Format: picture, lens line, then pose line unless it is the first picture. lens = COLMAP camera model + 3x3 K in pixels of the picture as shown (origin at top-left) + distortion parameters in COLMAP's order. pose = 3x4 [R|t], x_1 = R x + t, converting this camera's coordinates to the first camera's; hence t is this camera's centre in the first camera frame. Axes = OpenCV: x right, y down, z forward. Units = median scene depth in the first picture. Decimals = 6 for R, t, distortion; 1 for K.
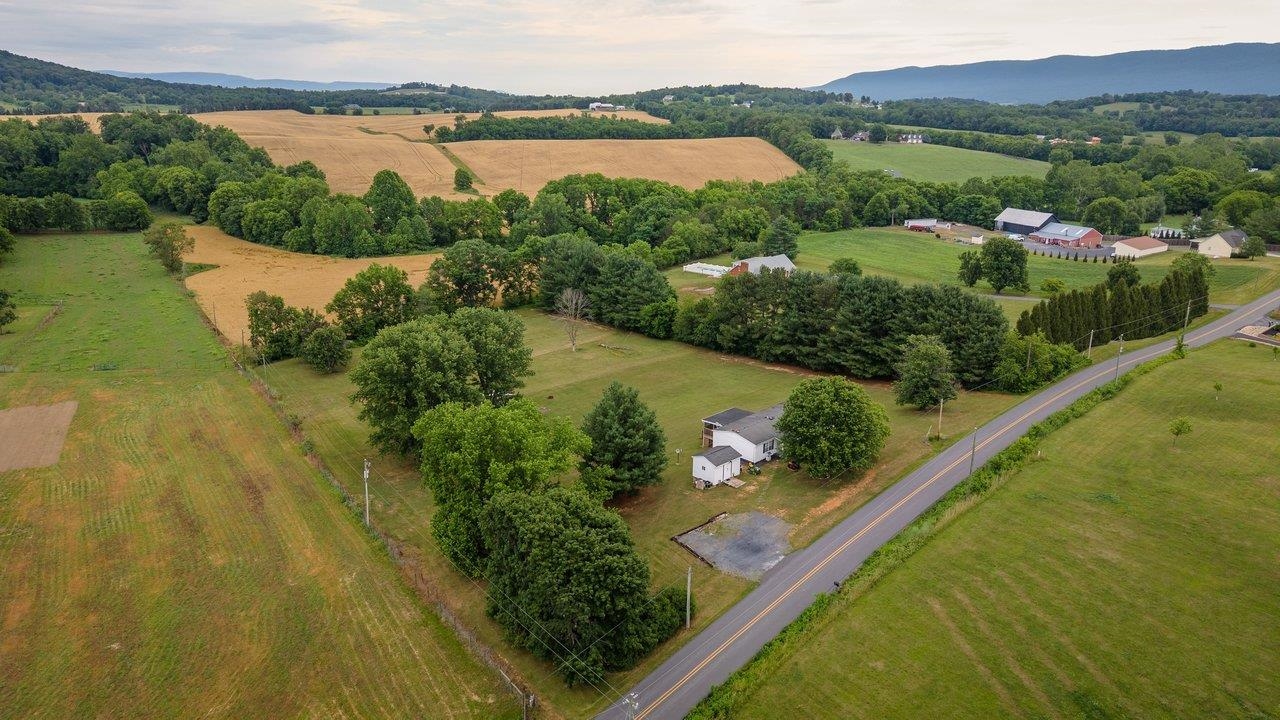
lens RADIAL K [[847.9, 0, 636.0], [0, 847.9, 360.1], [0, 0, 1]] dist [0.028283, -0.038153]
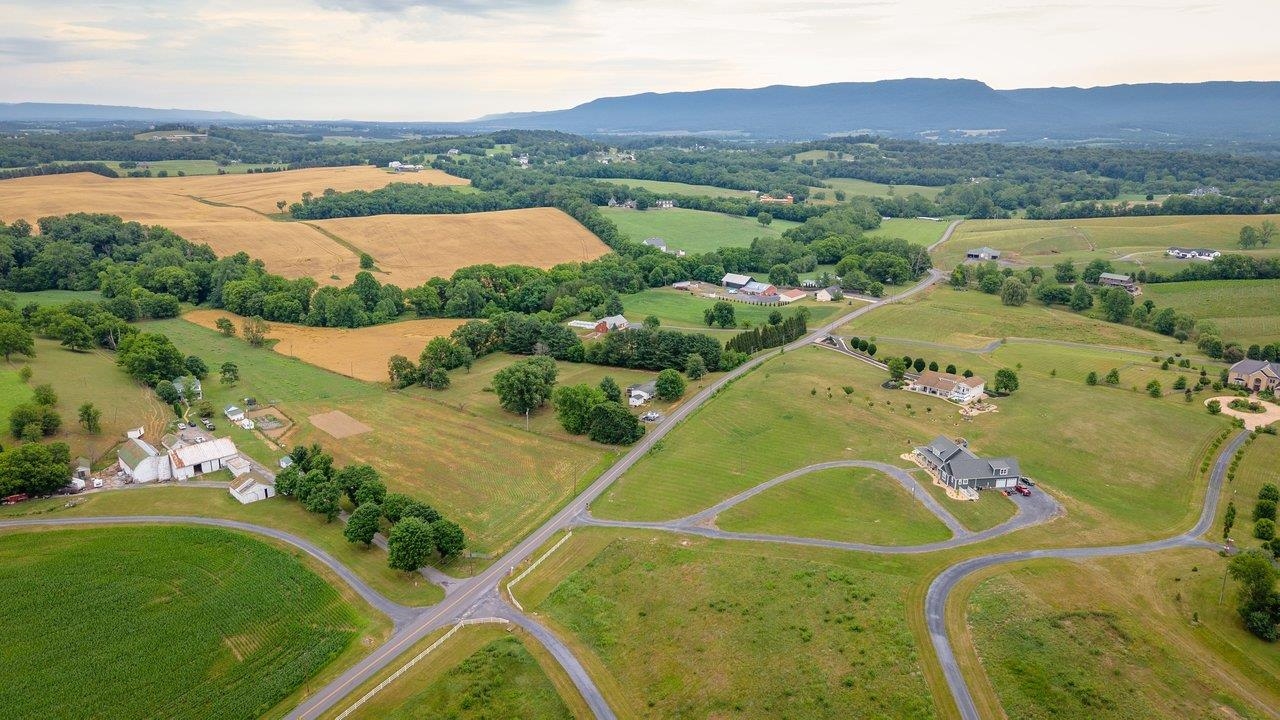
lens RADIAL K [[847.9, 0, 650.4], [0, 847.9, 350.6], [0, 0, 1]] dist [0.028283, -0.038153]
pose [[0.955727, -0.073398, 0.284954, -0.226555], [0.082897, 0.996328, -0.021401, 0.003711], [-0.282337, 0.044075, 0.958302, -0.624999]]
